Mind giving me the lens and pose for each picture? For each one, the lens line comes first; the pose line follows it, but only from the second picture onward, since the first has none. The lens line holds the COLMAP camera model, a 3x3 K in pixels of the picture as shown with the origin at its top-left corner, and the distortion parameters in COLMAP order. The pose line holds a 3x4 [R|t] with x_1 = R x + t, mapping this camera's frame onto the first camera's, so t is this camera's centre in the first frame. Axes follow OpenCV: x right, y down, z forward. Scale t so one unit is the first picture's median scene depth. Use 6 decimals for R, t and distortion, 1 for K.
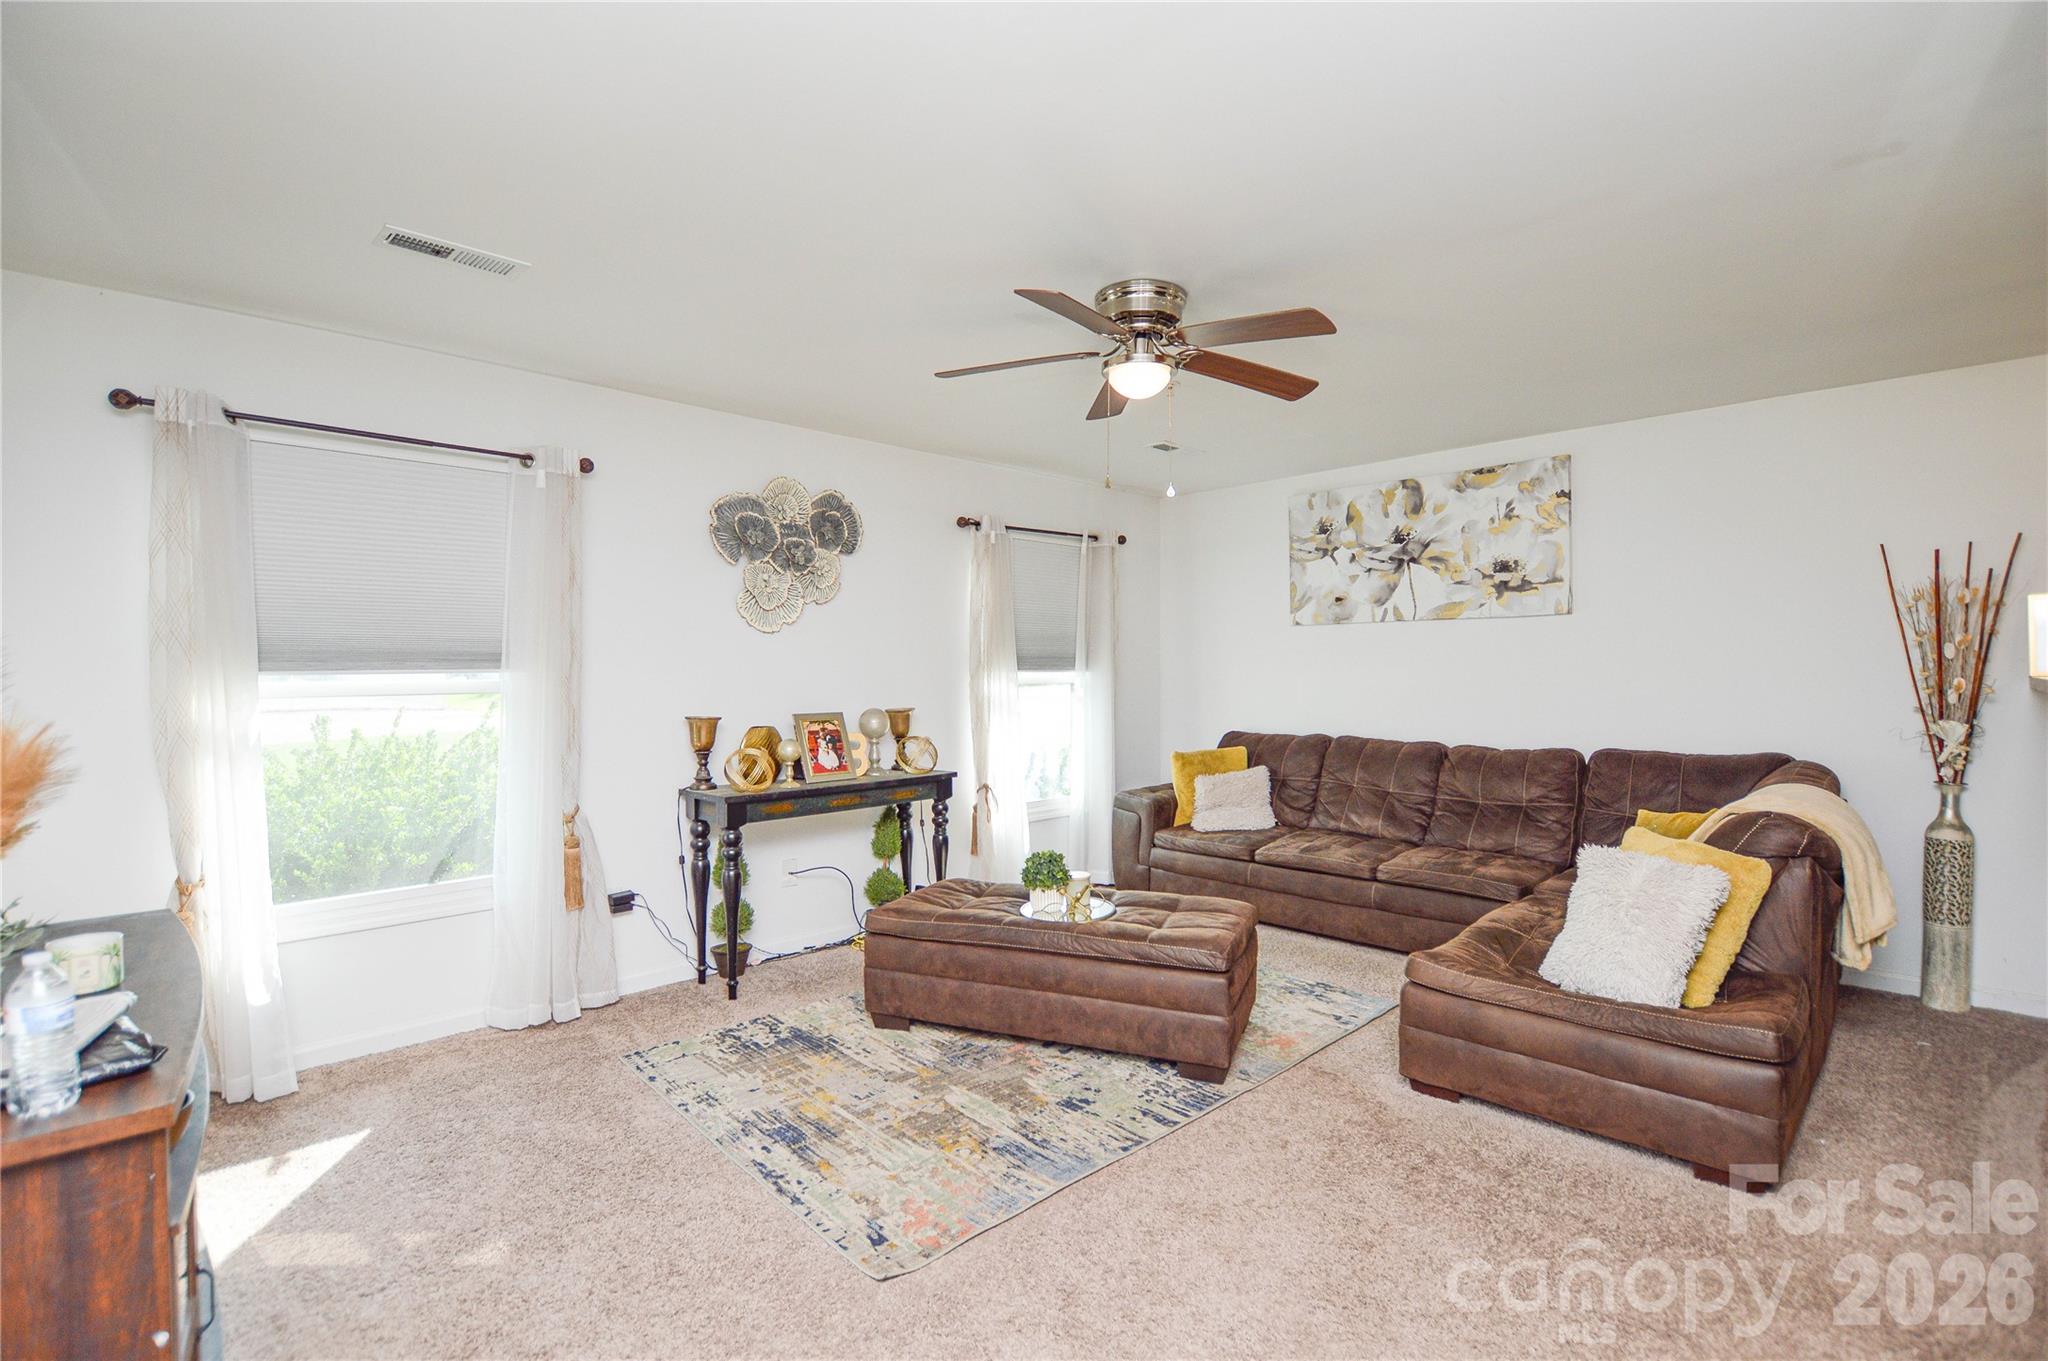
lens RADIAL K [[932.0, 0, 1035.6], [0, 932.0, 679.4], [0, 0, 1]] dist [-0.035445, 0.000260]
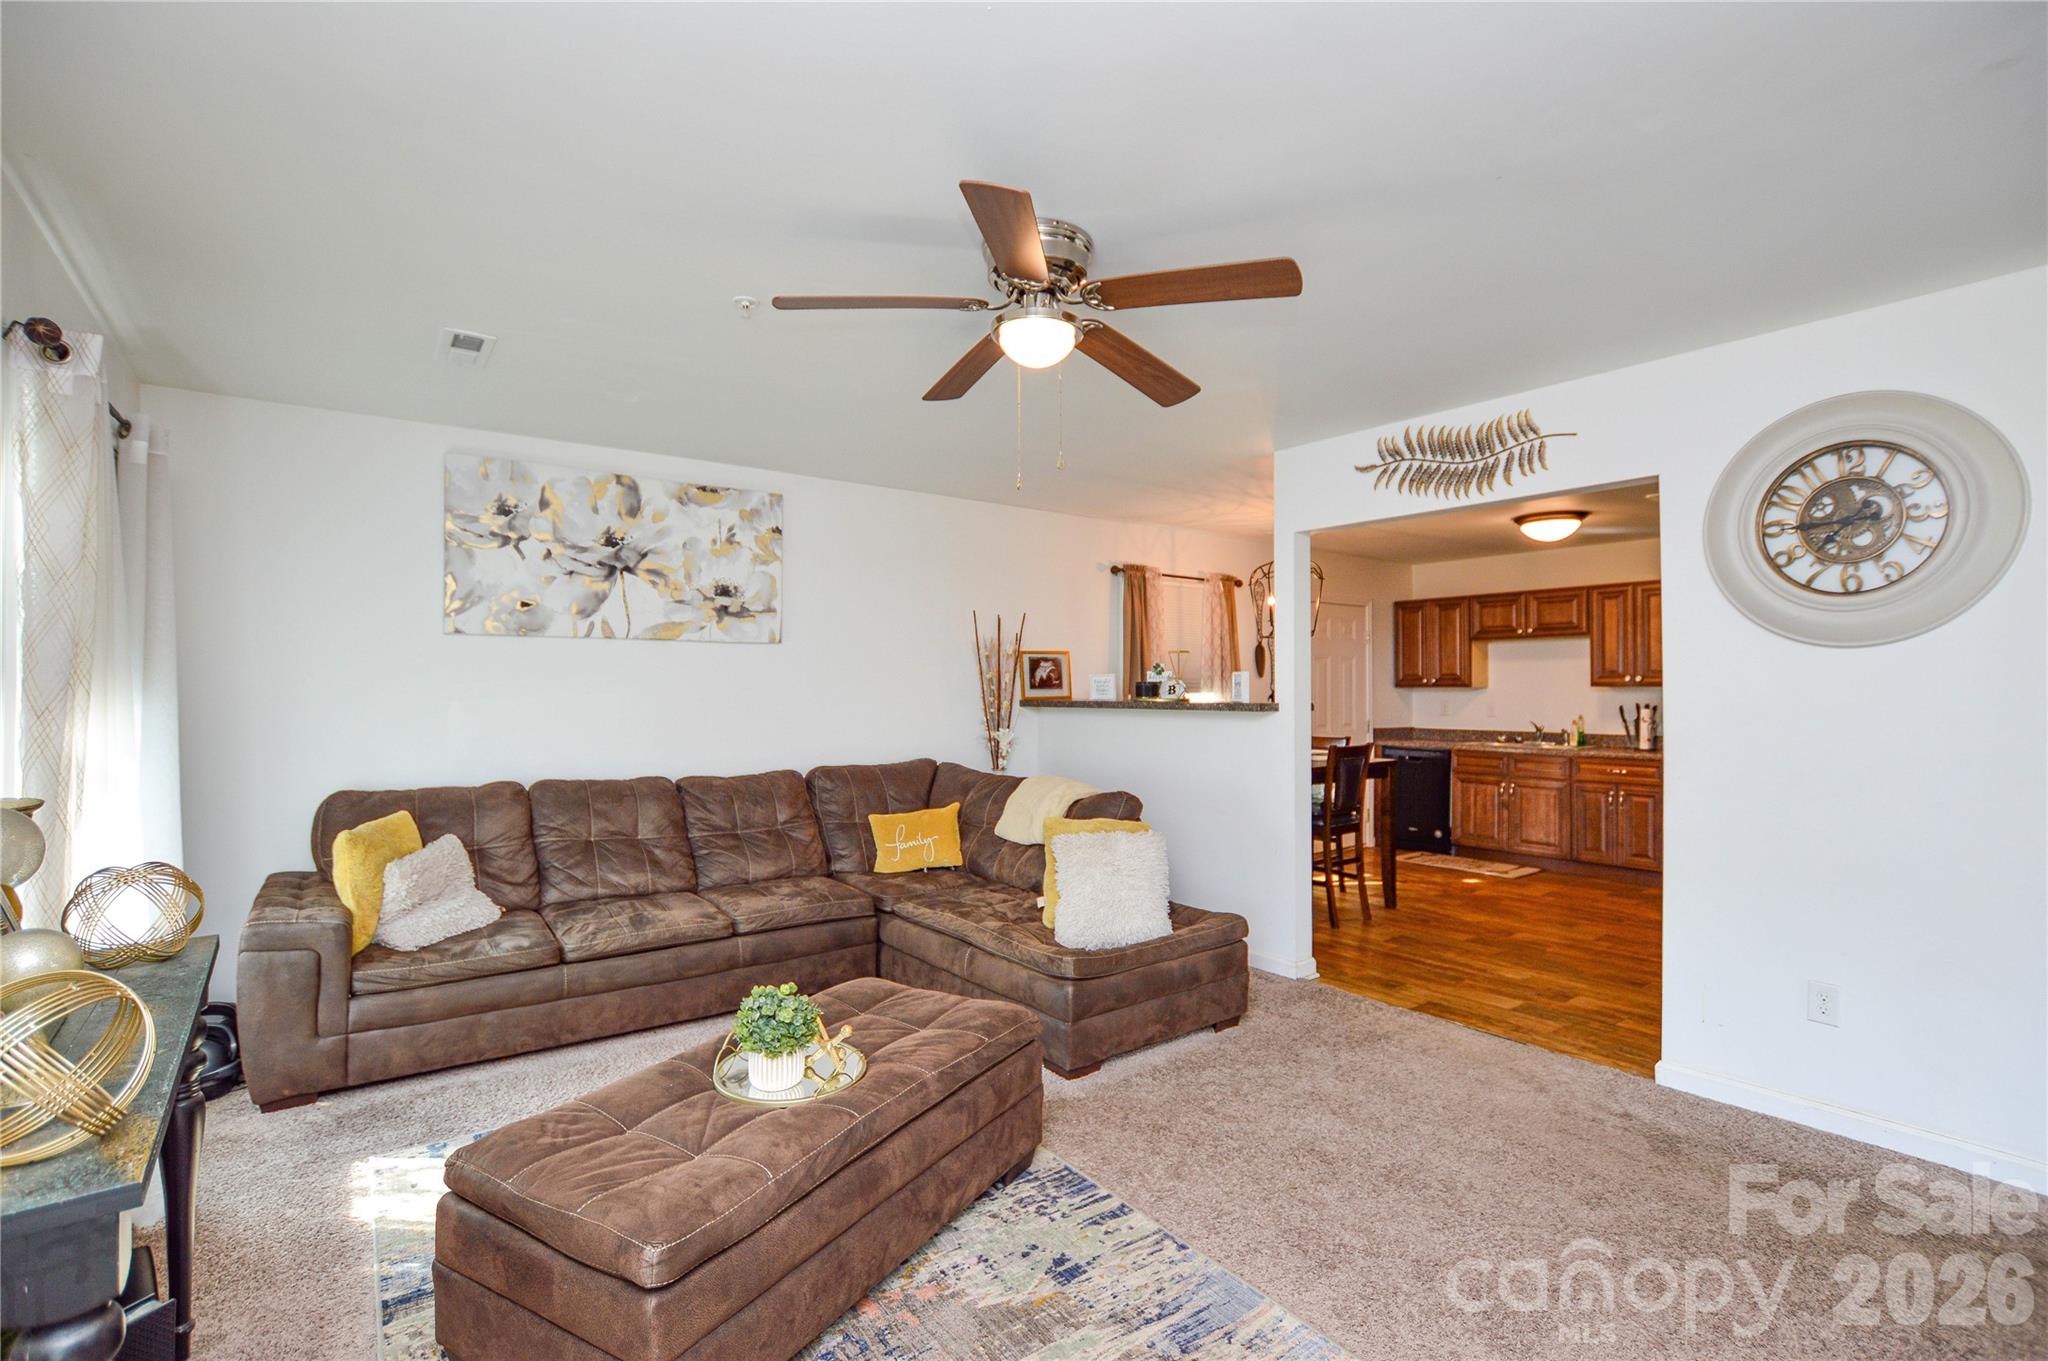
lens RADIAL K [[925.2, 0, 1024.0], [0, 925.2, 680.5], [0, 0, 1]] dist [-0.026512, 0.000710]
pose [[0.138276, 0.016186, 0.990261, -0.418810], [0.009452, 0.999799, -0.017662, -0.006103], [-0.990349, 0.011803, 0.138096, 0.544491]]
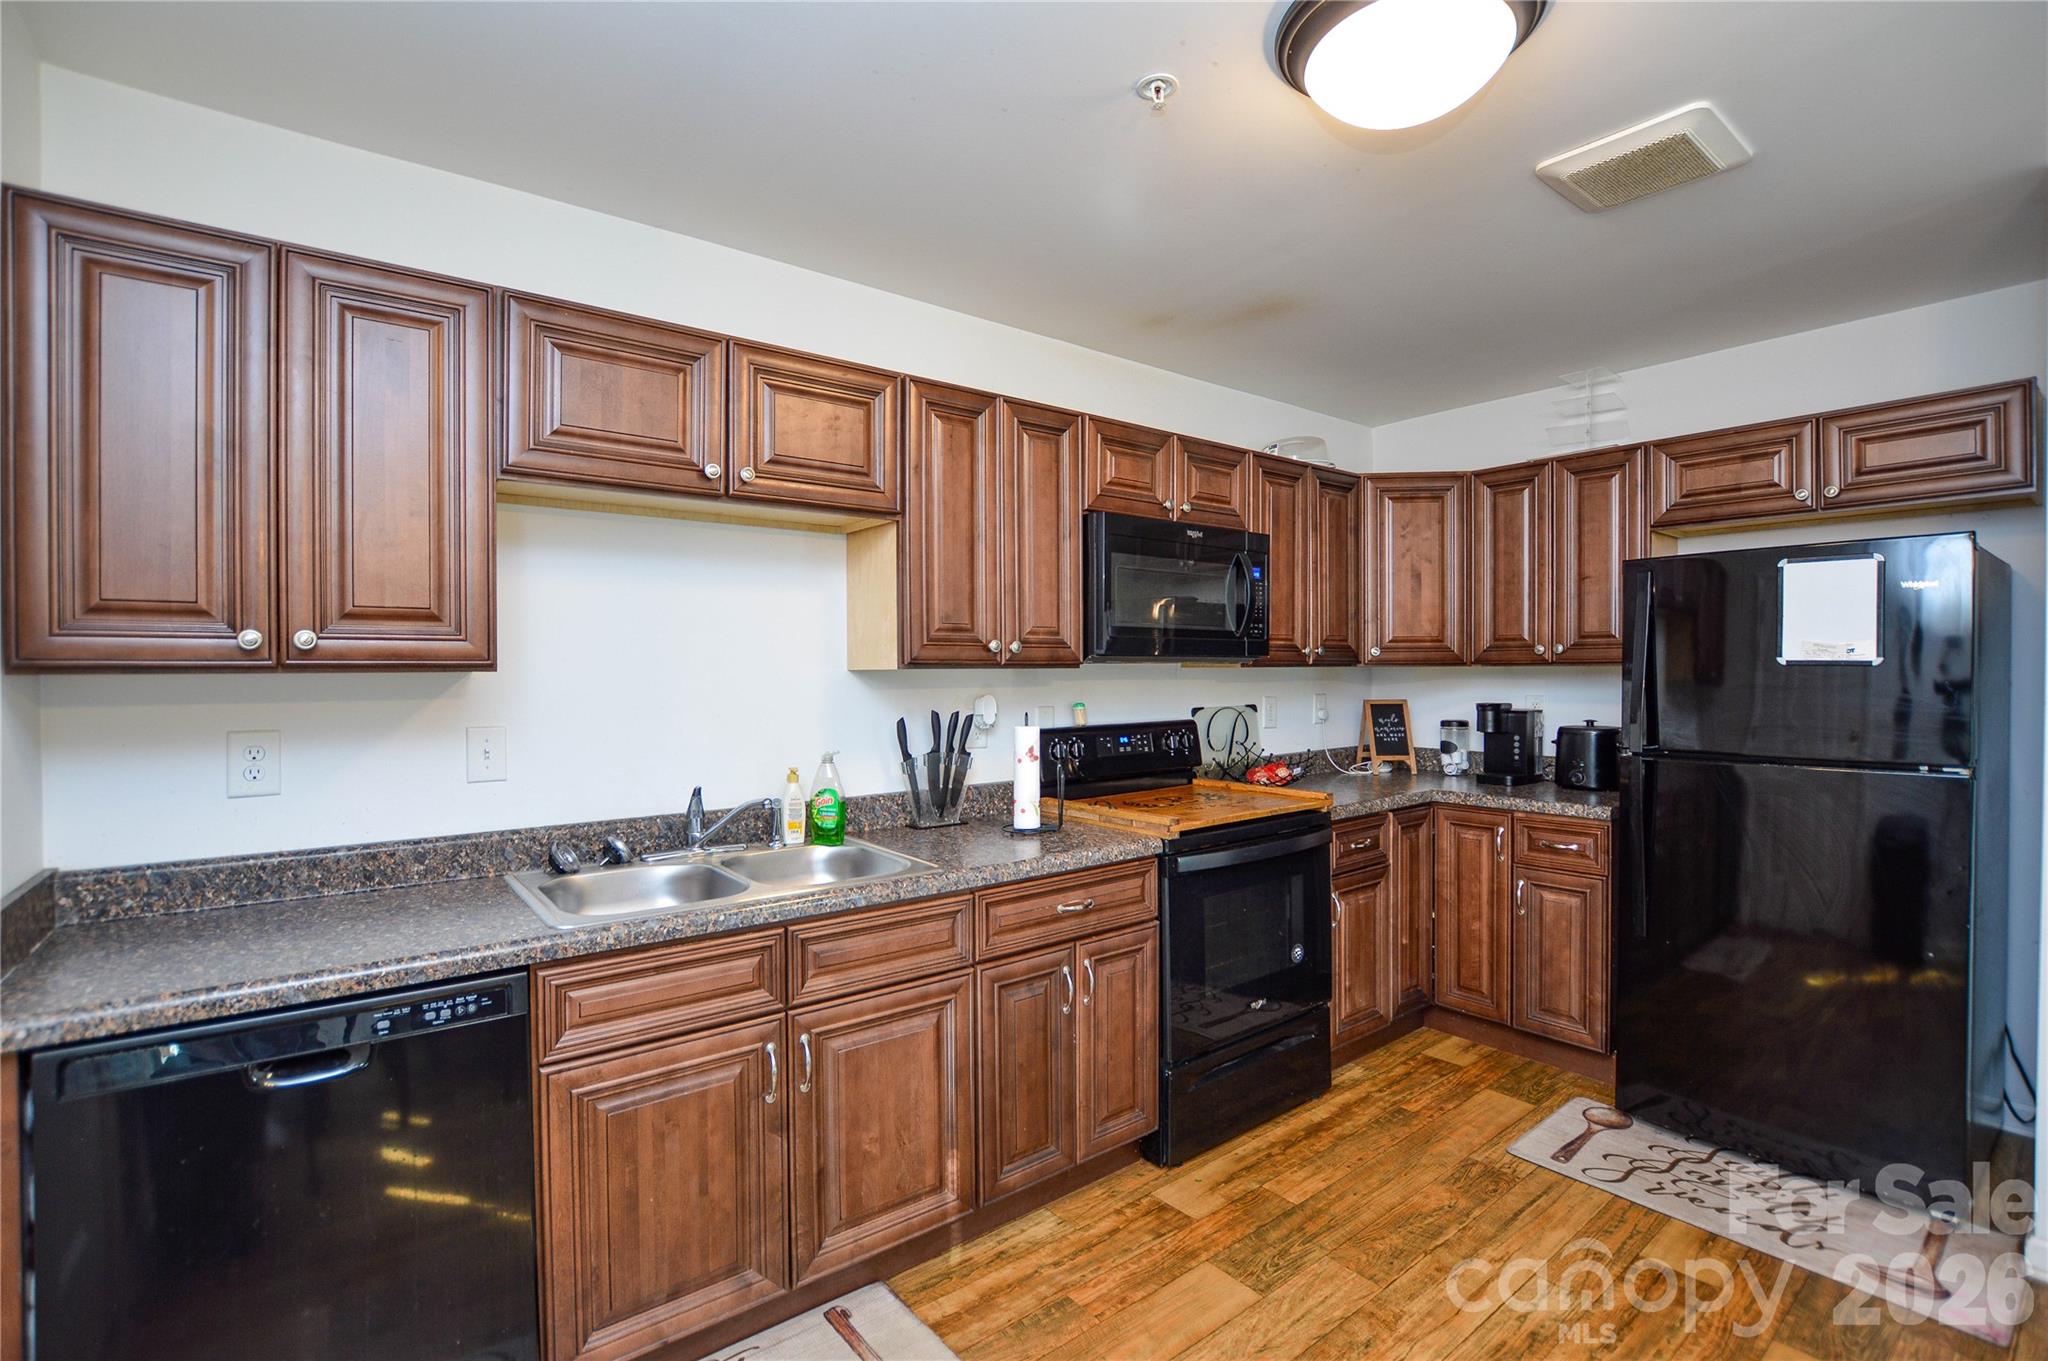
lens RADIAL K [[925.2, 0, 1024.0], [0, 925.2, 680.5], [0, 0, 1]] dist [-0.026512, 0.000710]
pose [[-0.992483, 0.007836, 0.122129, 1.039540], [0.010582, 0.999705, 0.021851, -0.017472], [-0.121921, 0.022979, -0.992274, 0.344728]]
